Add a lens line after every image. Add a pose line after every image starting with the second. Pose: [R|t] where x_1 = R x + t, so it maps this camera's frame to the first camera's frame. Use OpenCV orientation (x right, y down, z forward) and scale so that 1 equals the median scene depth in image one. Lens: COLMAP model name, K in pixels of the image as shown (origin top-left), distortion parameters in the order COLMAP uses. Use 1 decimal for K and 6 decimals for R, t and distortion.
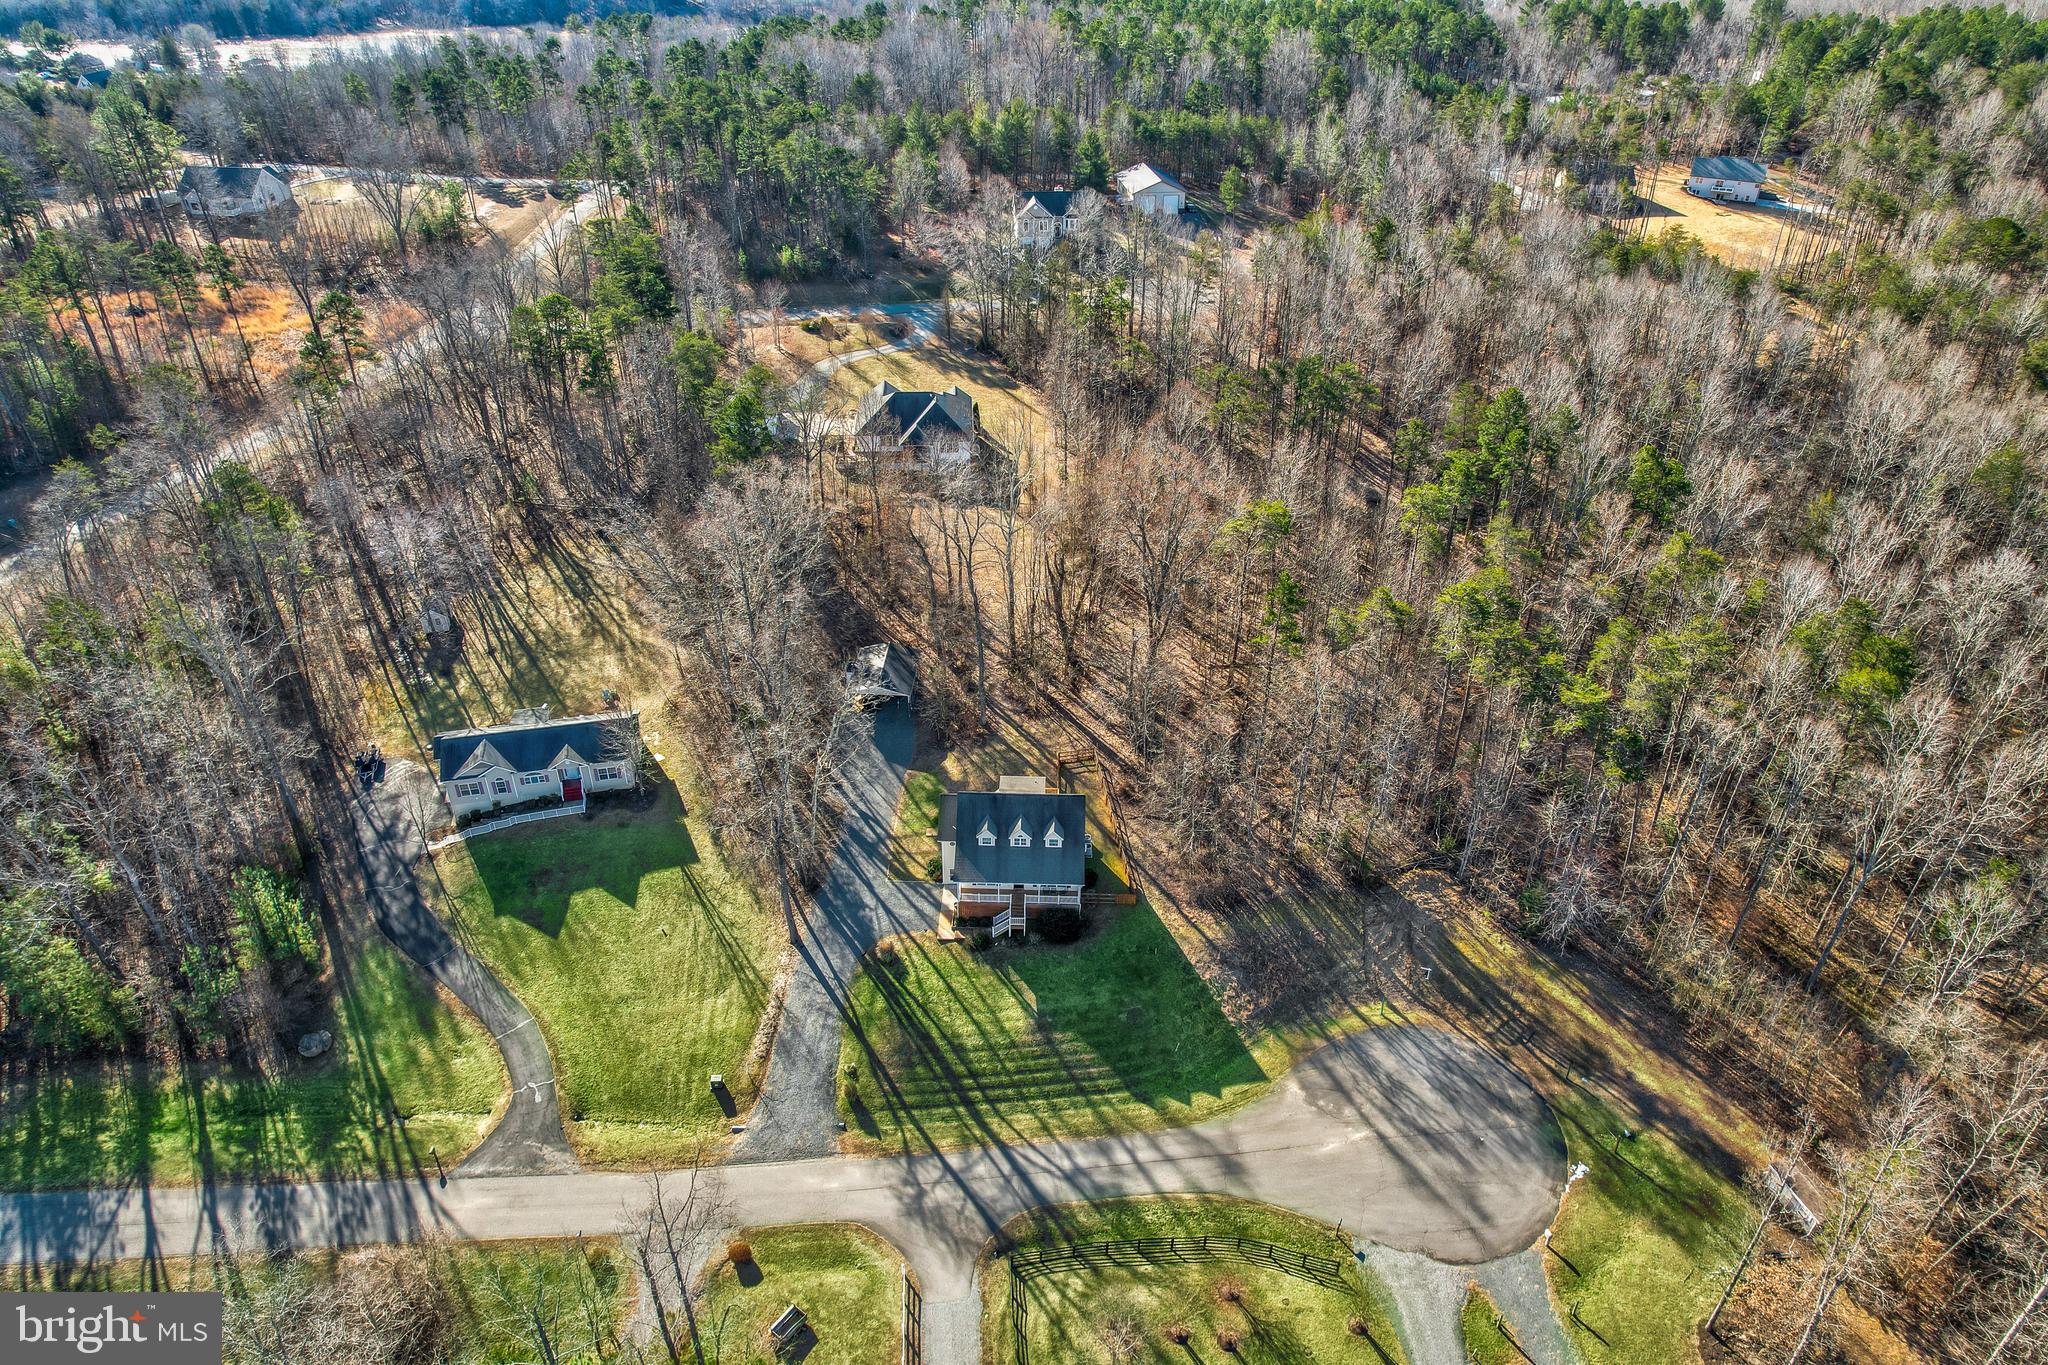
lens RADIAL K [[1327.7, 0, 1019.2], [0, 1327.7, 680.5], [0, 0, 1]] dist [-0.028916, 0.020154]
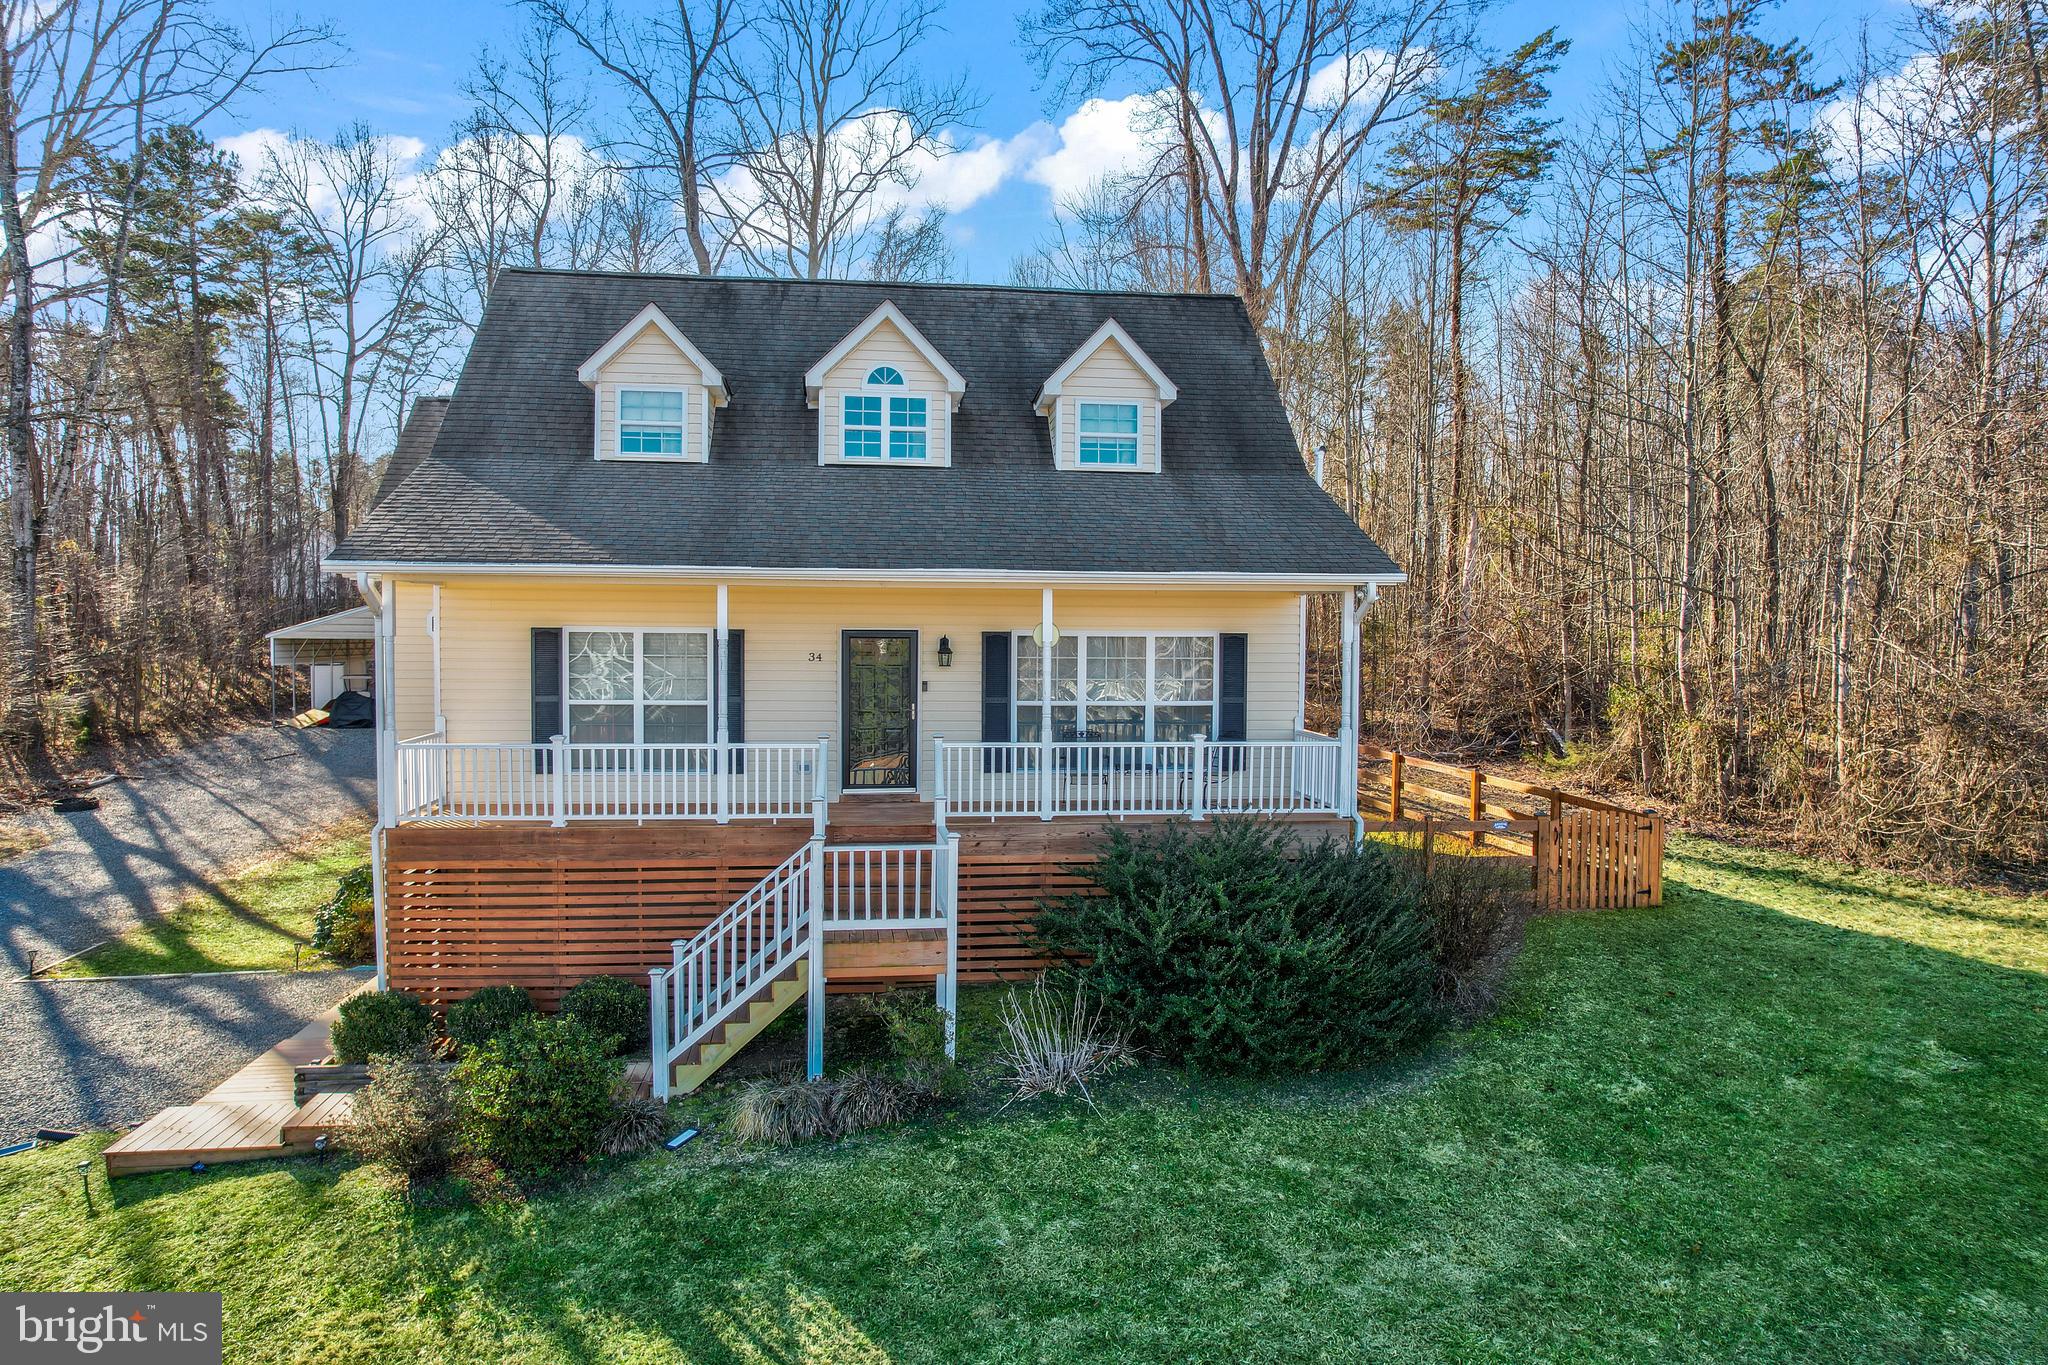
lens RADIAL K [[1327.7, 0, 1035.2], [0, 1327.7, 672.6], [0, 0, 1]] dist [-0.028916, 0.020154]
pose [[0.986585, 0.005020, 0.163169, -0.006911], [0.077038, 0.866910, -0.492476, 0.217888], [-0.143925, 0.498440, 0.854894, 0.878357]]
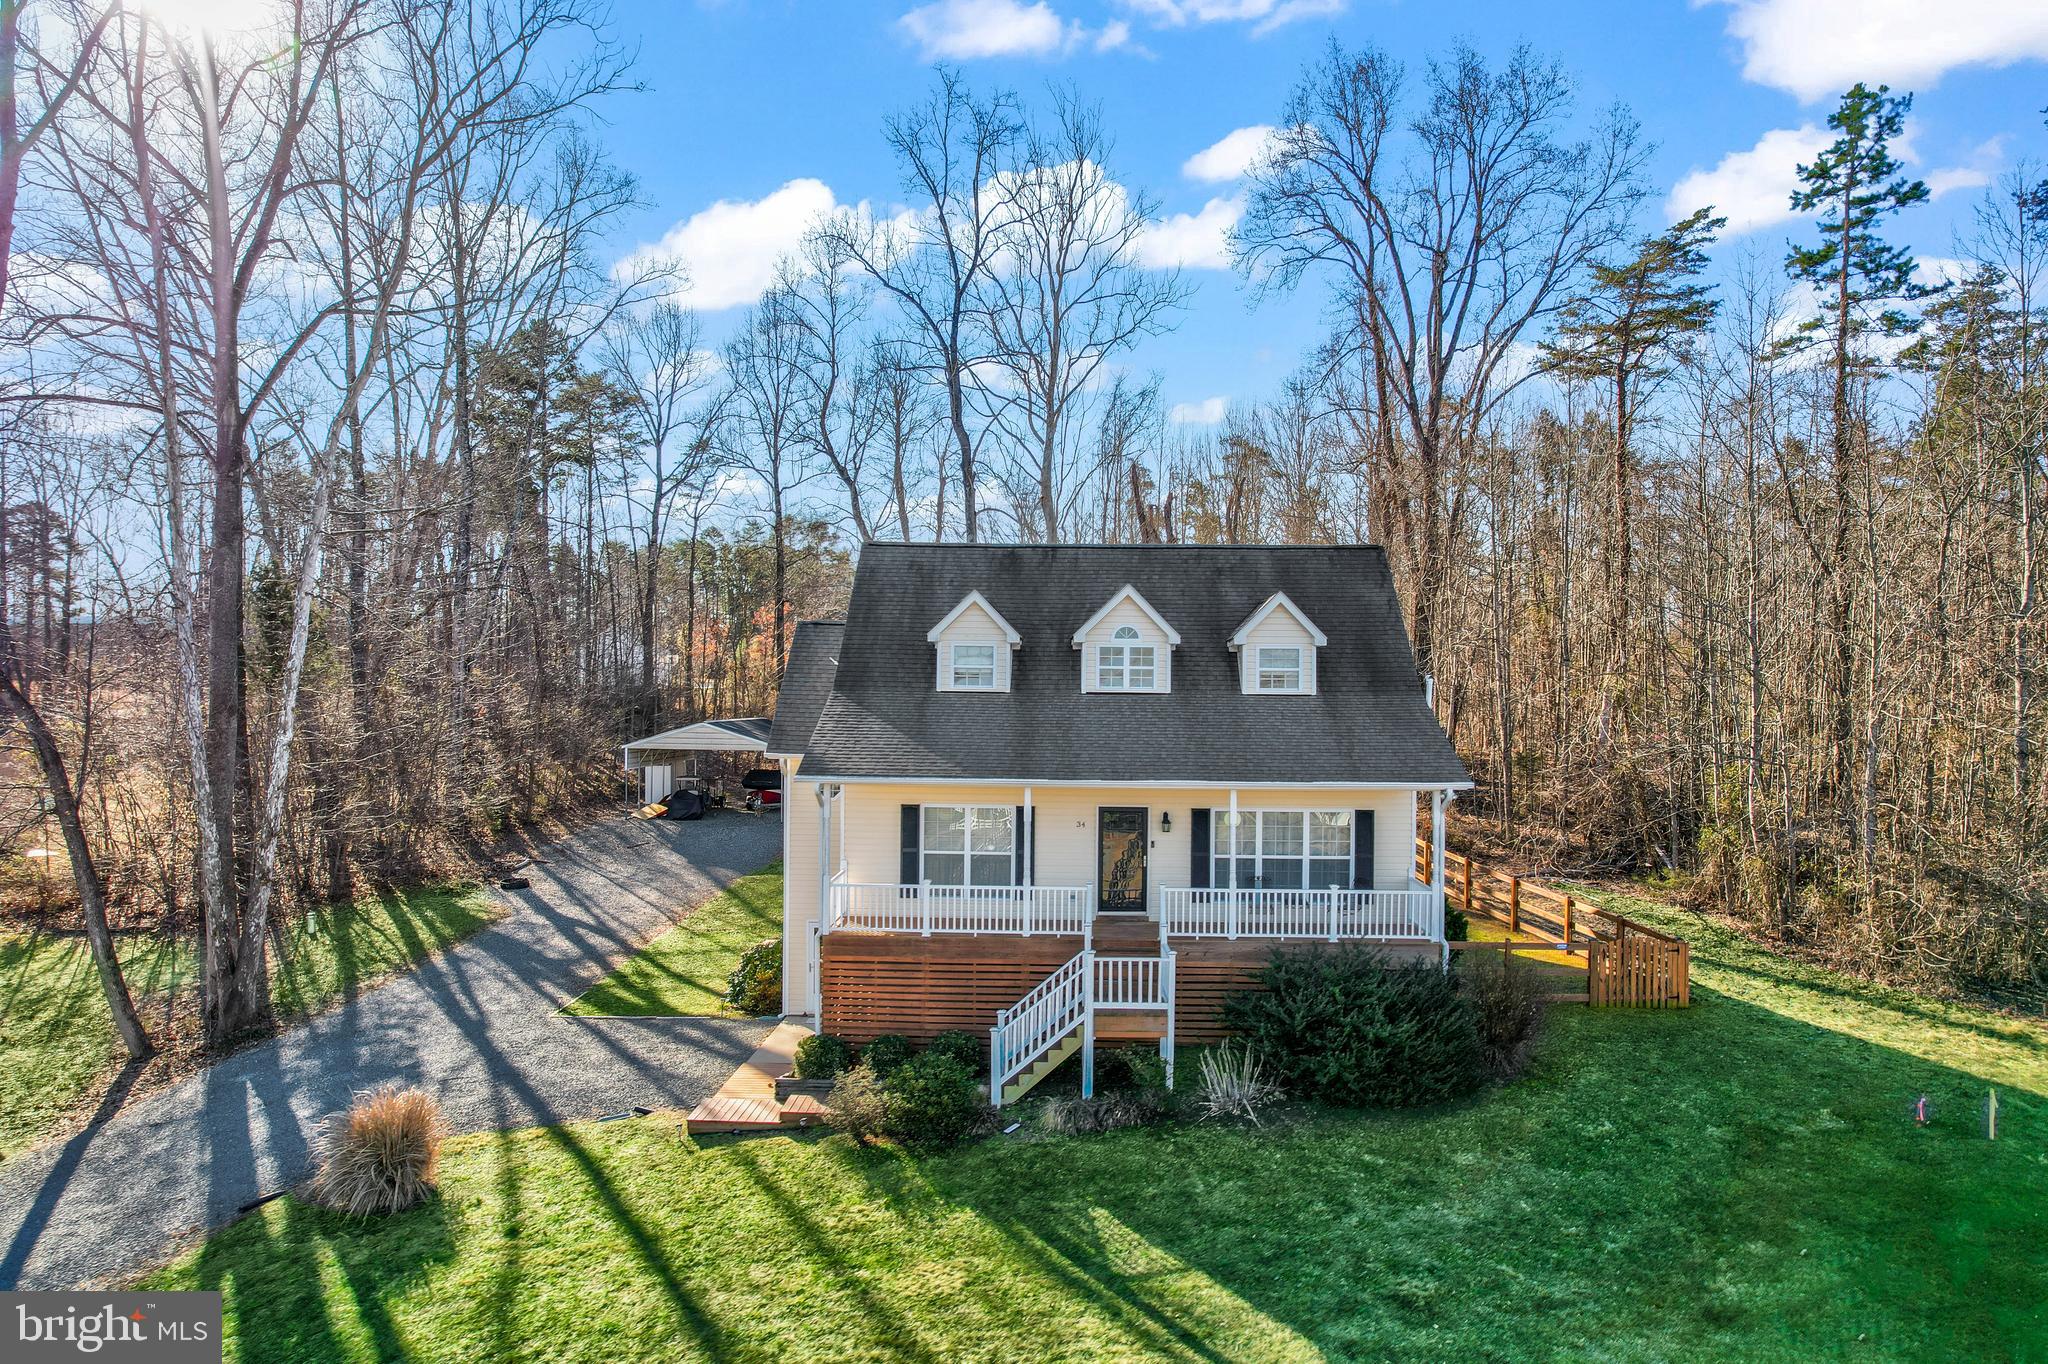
lens RADIAL K [[1327.7, 0, 1043.1], [0, 1327.7, 705.9], [0, 0, 1]] dist [-0.028916, 0.020154]
pose [[0.999870, 0.011867, 0.010882, -0.015455], [-0.004576, 0.857441, -0.514563, 0.238836], [-0.015437, 0.514446, 0.857384, 0.808898]]
